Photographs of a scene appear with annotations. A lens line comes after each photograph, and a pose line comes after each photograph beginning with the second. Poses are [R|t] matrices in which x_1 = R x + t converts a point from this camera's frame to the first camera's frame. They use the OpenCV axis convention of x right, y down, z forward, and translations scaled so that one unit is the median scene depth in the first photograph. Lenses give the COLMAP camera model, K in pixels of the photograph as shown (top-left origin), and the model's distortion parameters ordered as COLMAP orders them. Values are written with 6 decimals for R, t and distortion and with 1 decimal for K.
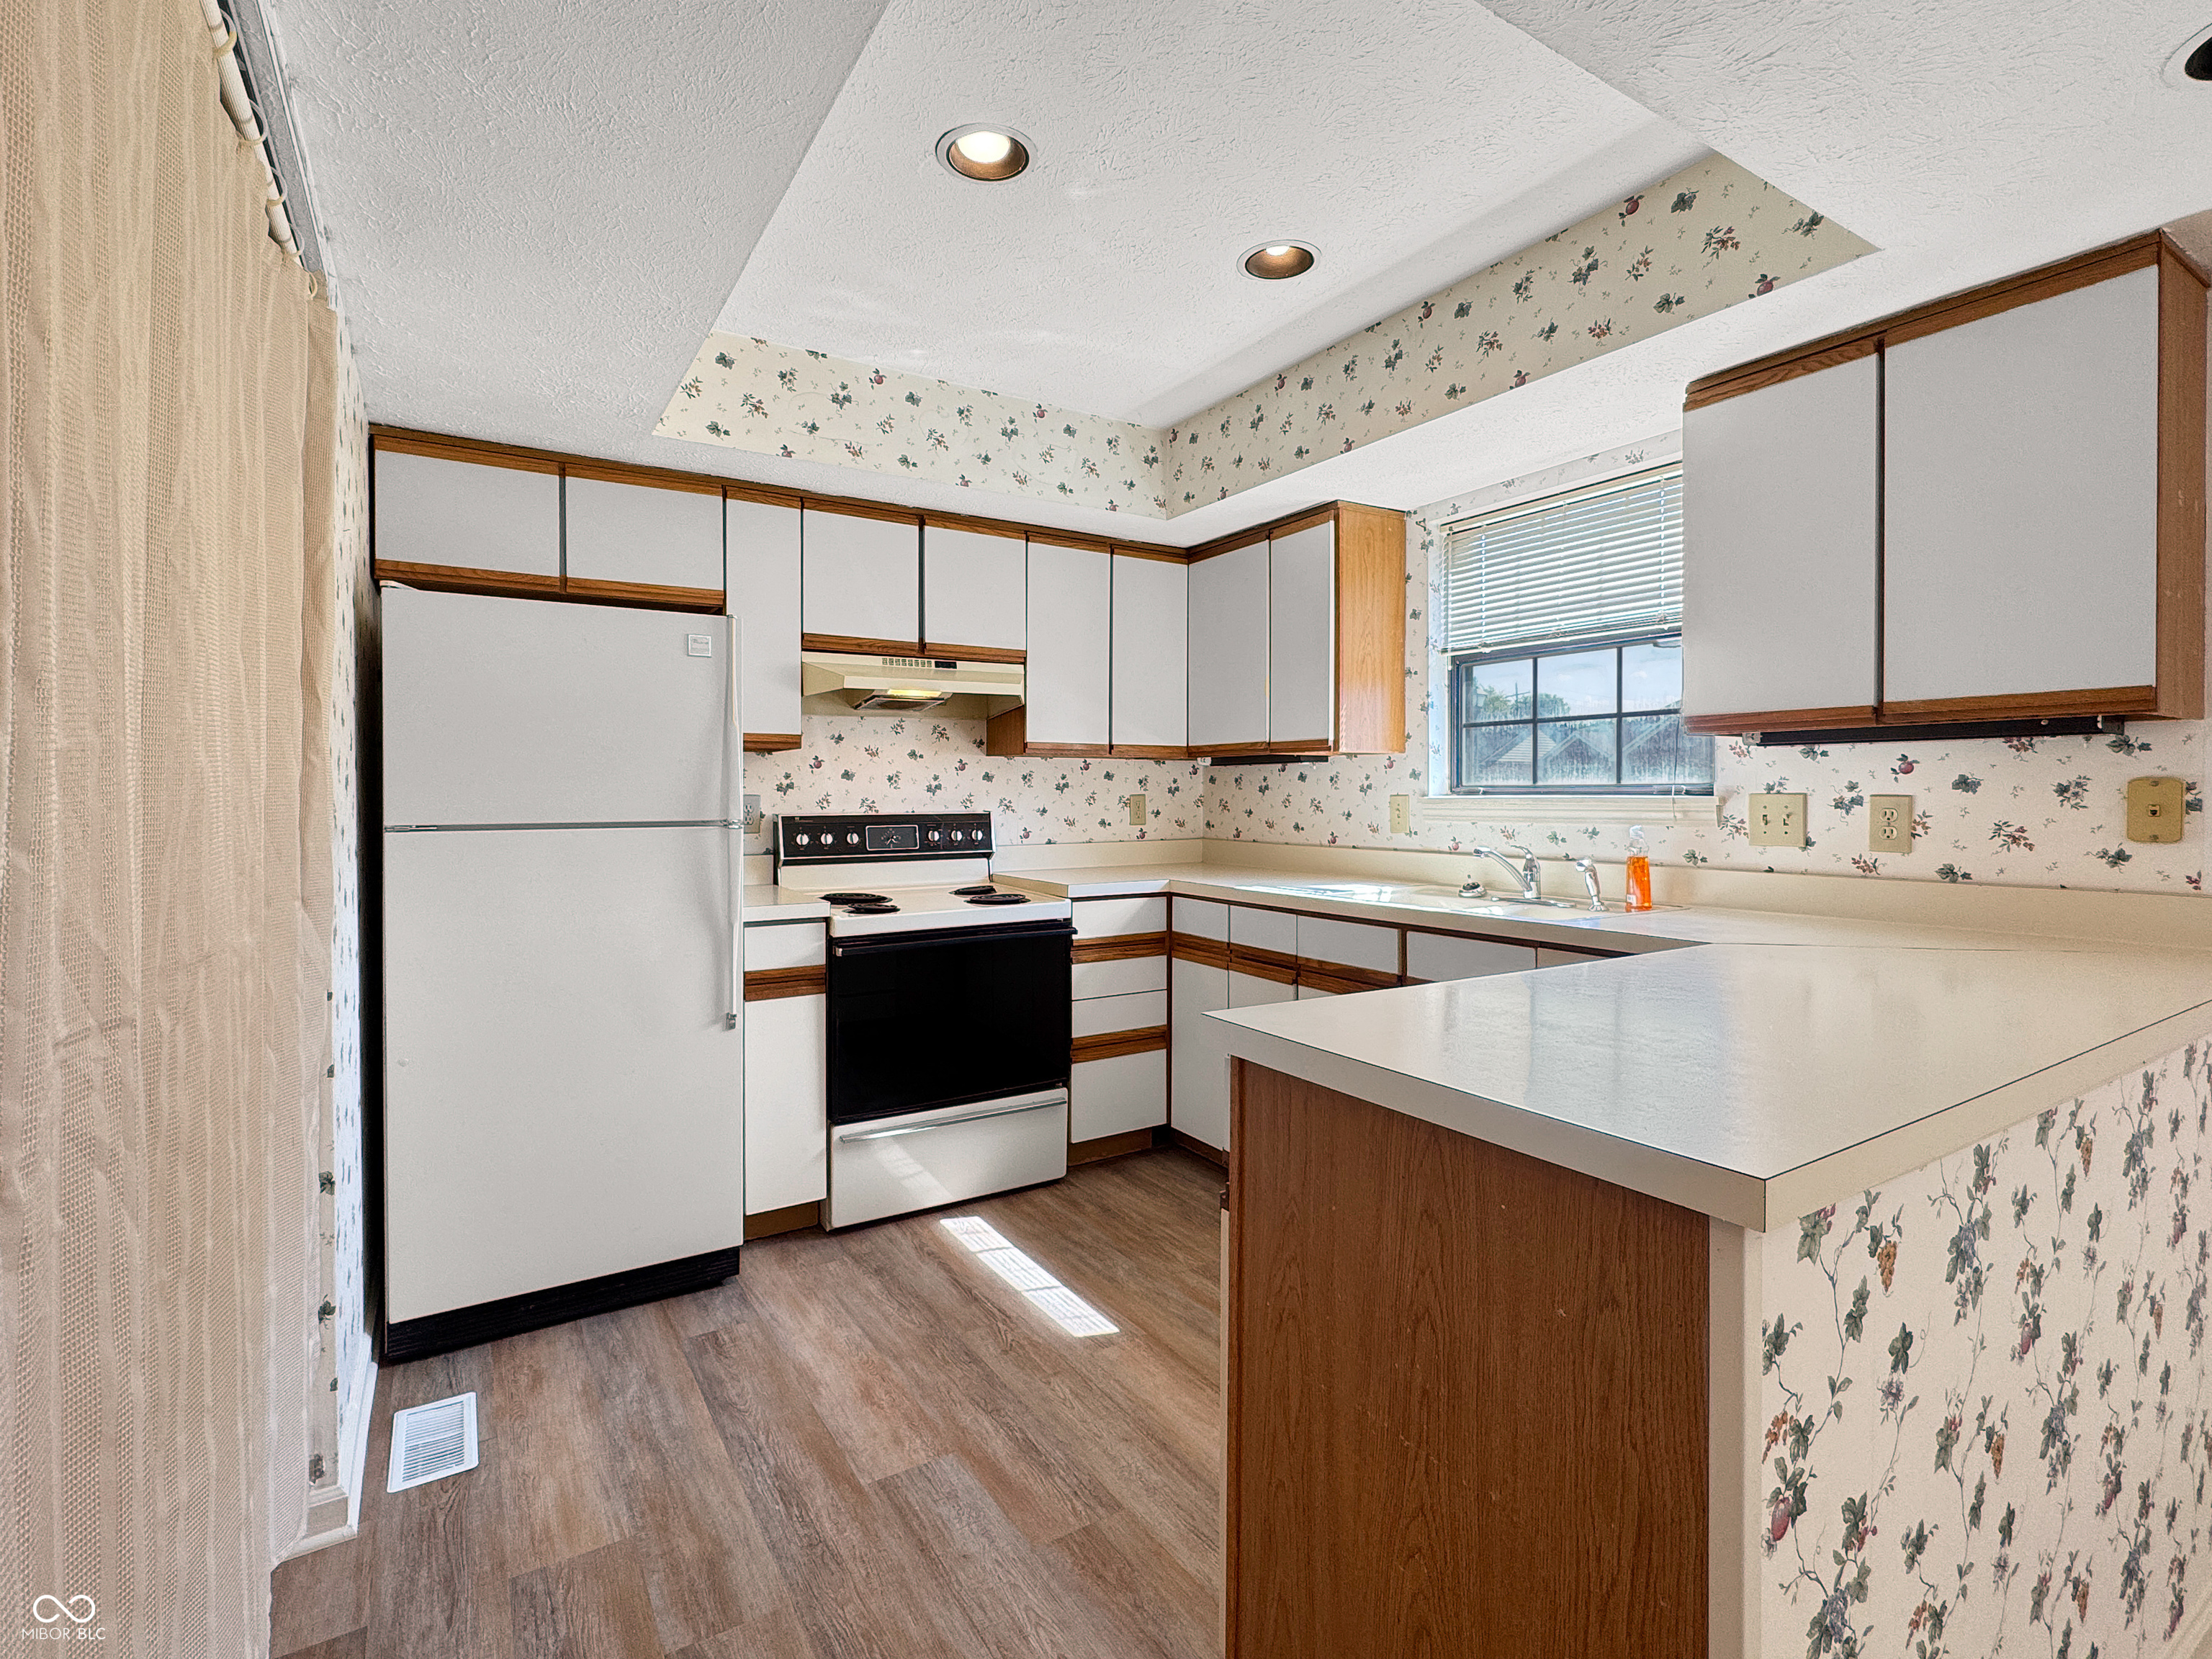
lens RADIAL K [[1022.8, 0, 1106.0], [0, 1022.8, 829.5], [0, 0, 1]] dist [-0.002310, 0.000419]
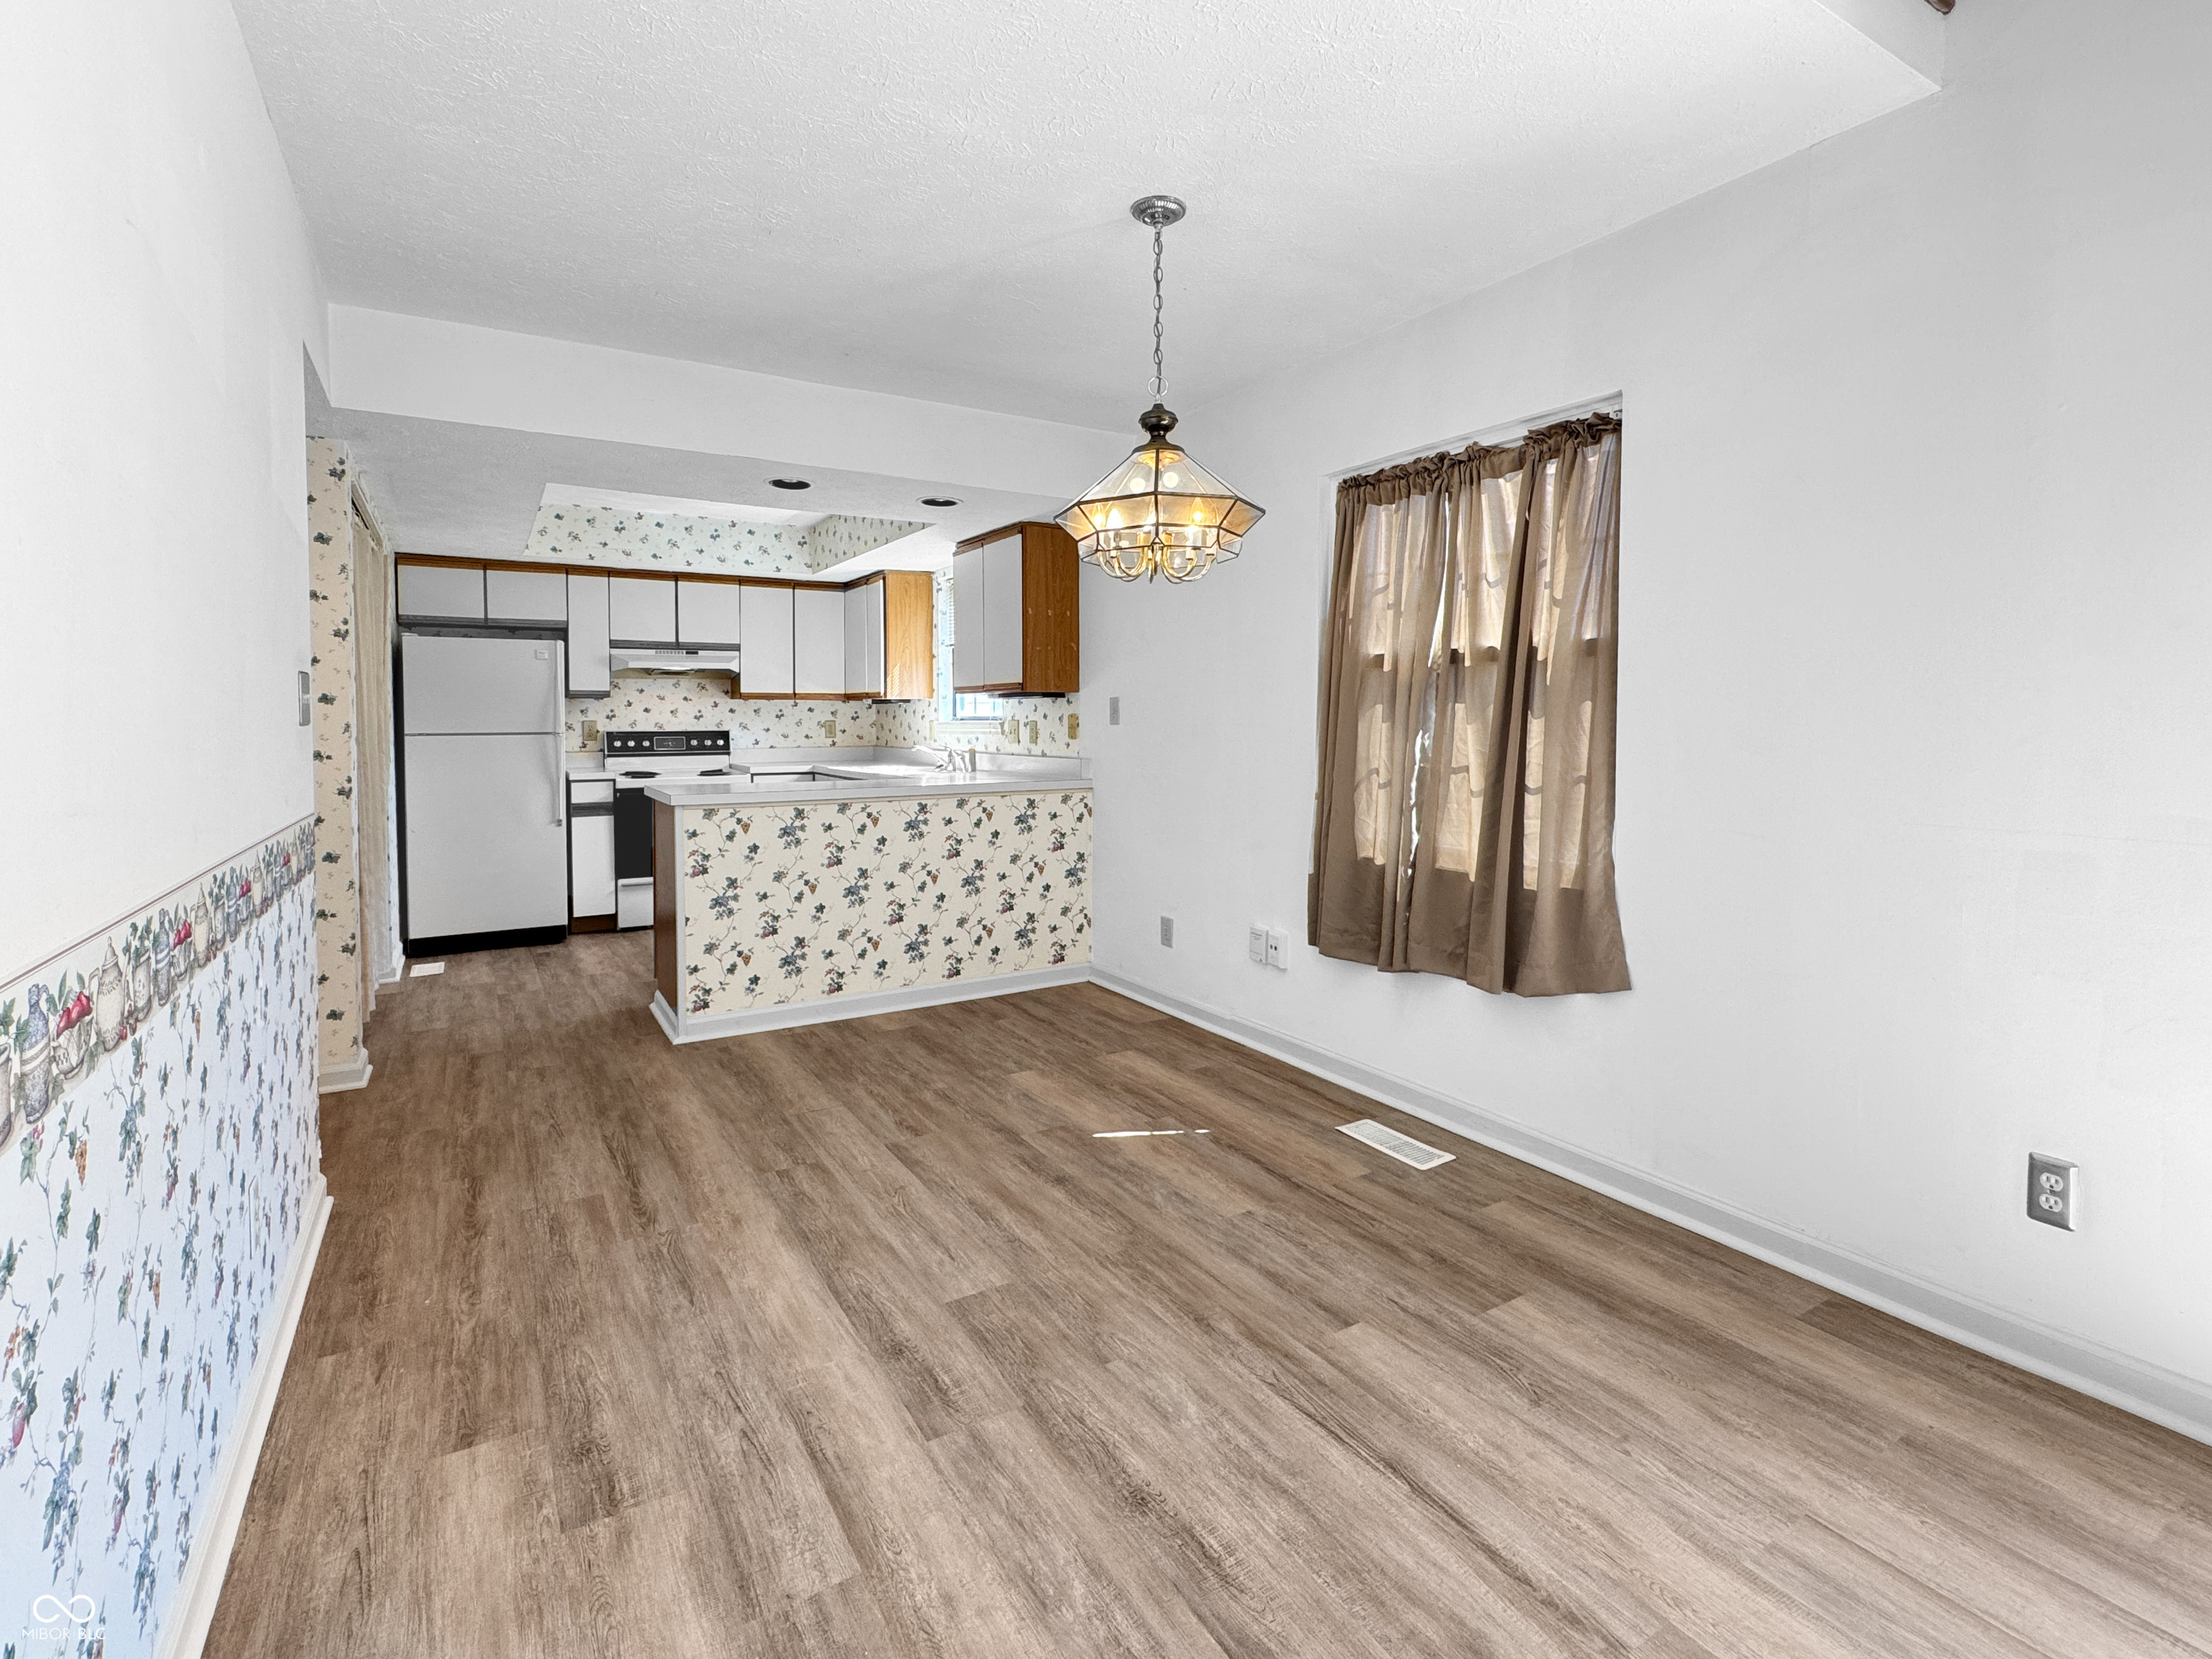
lens RADIAL K [[1044.9, 0, 1102.4], [0, 1044.9, 776.8], [0, 0, 1]] dist [0.000004, 0.000125]
pose [[0.999759, 0.001514, -0.021924, 0.667666], [-0.001073, 0.999798, 0.020089, 0.031814], [0.021950, -0.020060, 0.999558, -0.962382]]
